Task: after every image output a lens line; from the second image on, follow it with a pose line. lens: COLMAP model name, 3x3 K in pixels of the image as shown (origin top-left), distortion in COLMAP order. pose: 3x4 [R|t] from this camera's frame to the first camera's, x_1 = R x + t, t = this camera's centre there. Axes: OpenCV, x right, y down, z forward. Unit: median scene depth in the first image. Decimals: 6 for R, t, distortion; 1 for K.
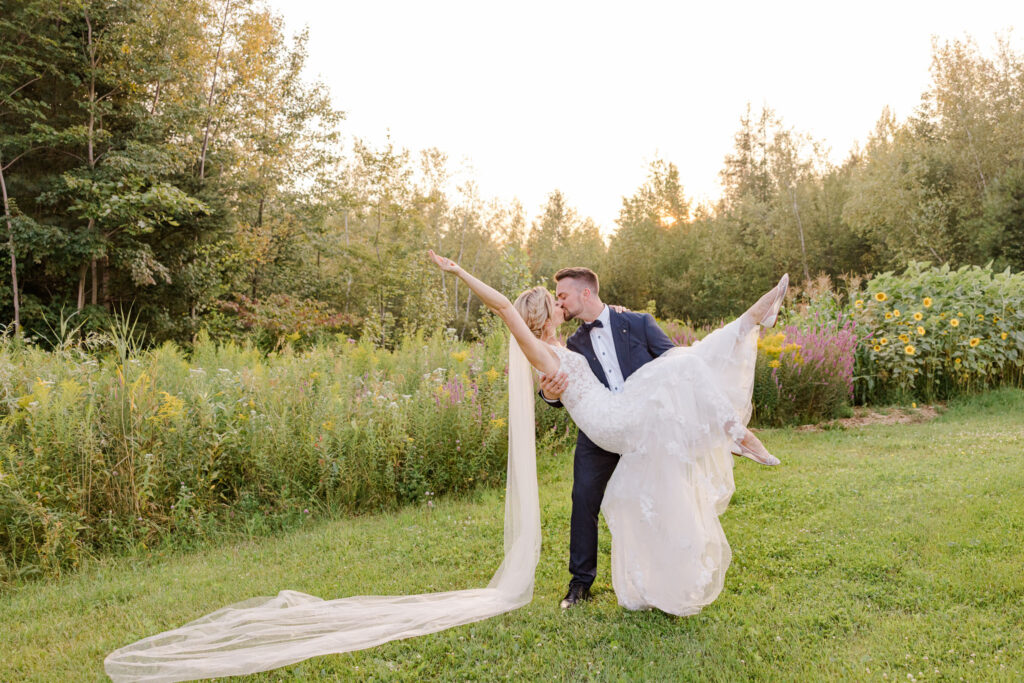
lens RADIAL K [[868.4, 0, 512.0], [0, 868.4, 341.5], [0, 0, 1]] dist [0.013375, 0.003904]
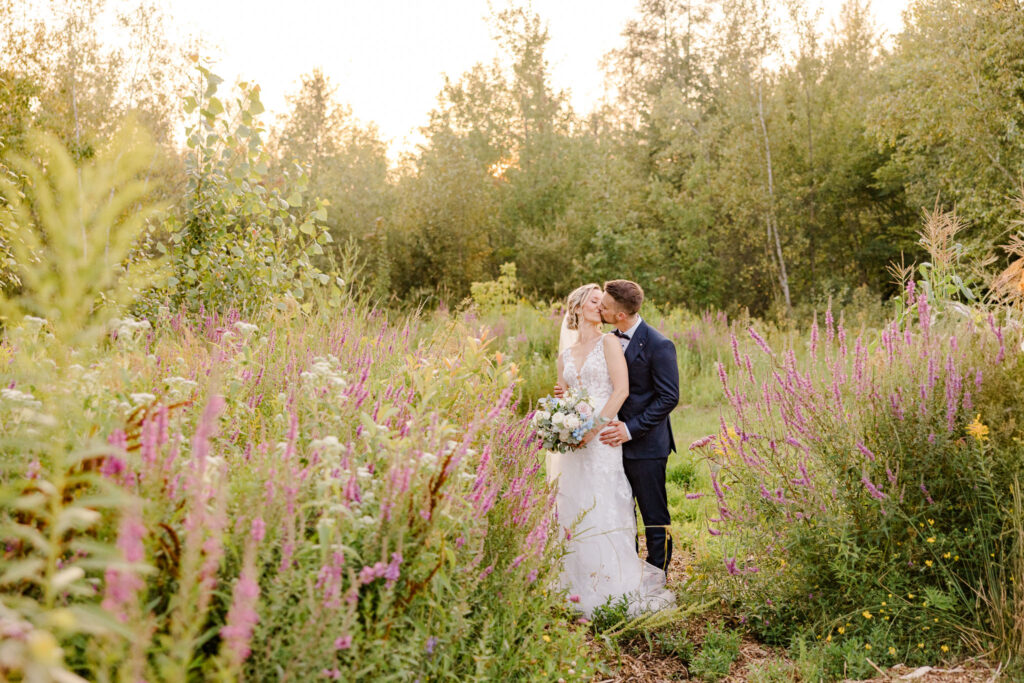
lens RADIAL K [[1523.5, 0, 512.0], [0, 1523.5, 341.5], [0, 0, 1]] dist [0.003252, 0.041611]
pose [[0.981943, 0.039123, 0.185089, 0.004047], [-0.038935, 0.999231, -0.004651, 0.004661], [-0.185129, -0.002640, 0.982711, 0.364215]]
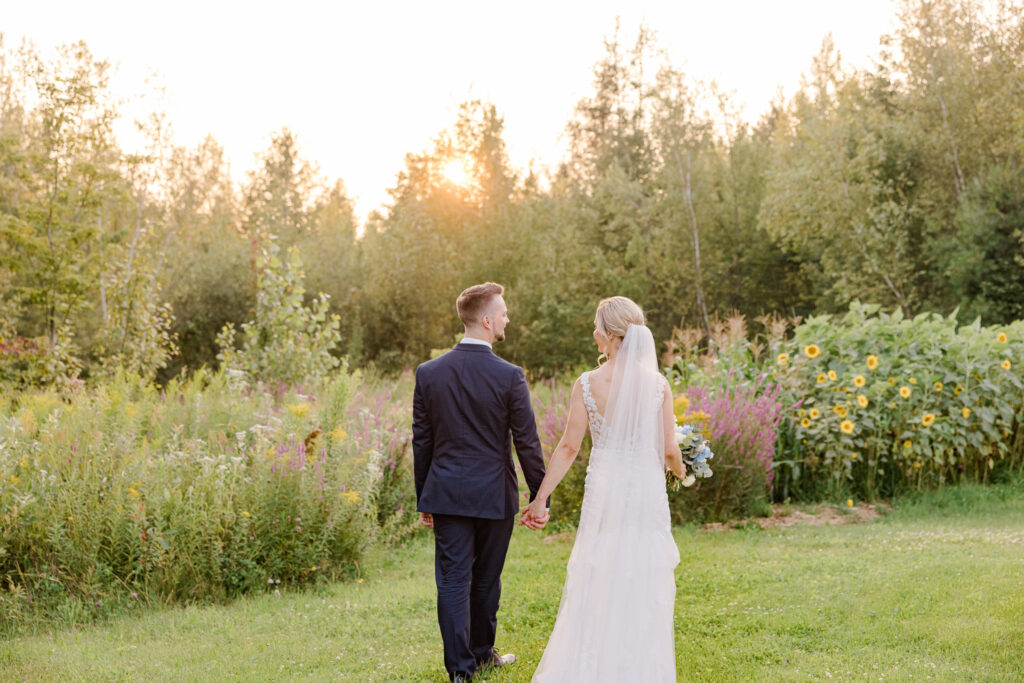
lens RADIAL K [[1523.5, 0, 512.0], [0, 1523.5, 341.5], [0, 0, 1]] dist [0.003252, 0.041611]
pose [[0.977450, 0.048712, 0.205472, -0.069525], [-0.041150, 0.998315, -0.040917, 0.001769], [-0.207119, 0.031539, 0.977807, -0.159974]]
